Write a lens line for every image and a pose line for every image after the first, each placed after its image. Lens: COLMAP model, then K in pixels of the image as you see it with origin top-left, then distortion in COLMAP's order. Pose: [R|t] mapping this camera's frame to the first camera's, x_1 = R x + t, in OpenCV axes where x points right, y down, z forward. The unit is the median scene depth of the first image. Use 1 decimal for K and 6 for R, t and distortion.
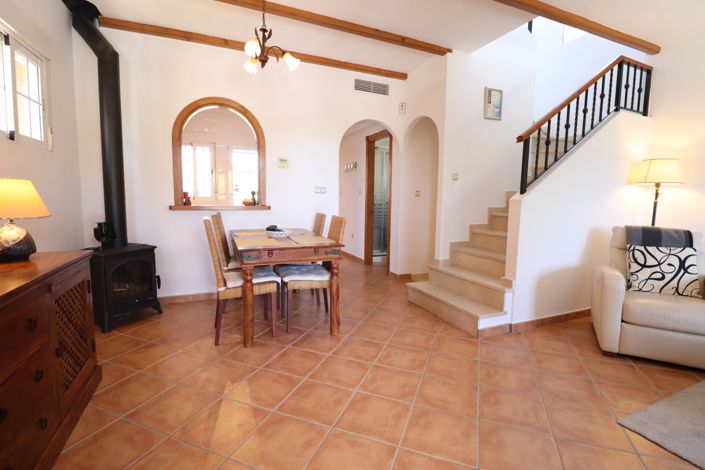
lens RADIAL K [[329.8, 0, 354.1], [0, 329.8, 231.7], [0, 0, 1]] dist [0.001886, -0.013410]
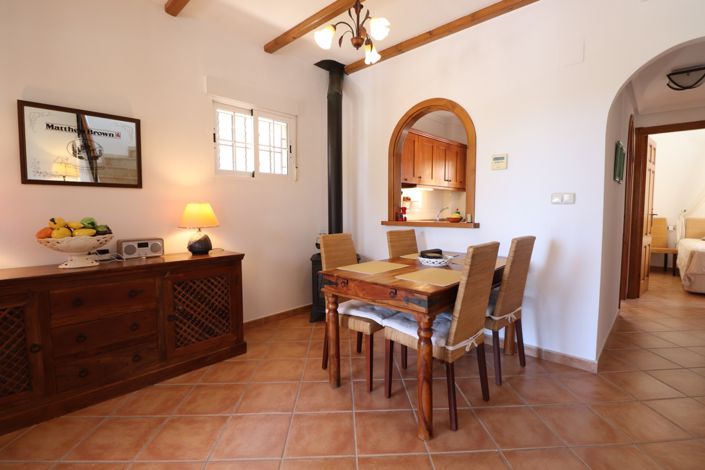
lens RADIAL K [[329.8, 0, 354.1], [0, 329.8, 231.7], [0, 0, 1]] dist [0.001886, -0.013410]
pose [[0.393976, 0.042676, -0.918130, 0.464760], [-0.083188, 0.996477, 0.010622, -0.064427], [0.915349, 0.072192, 0.396138, 0.670995]]
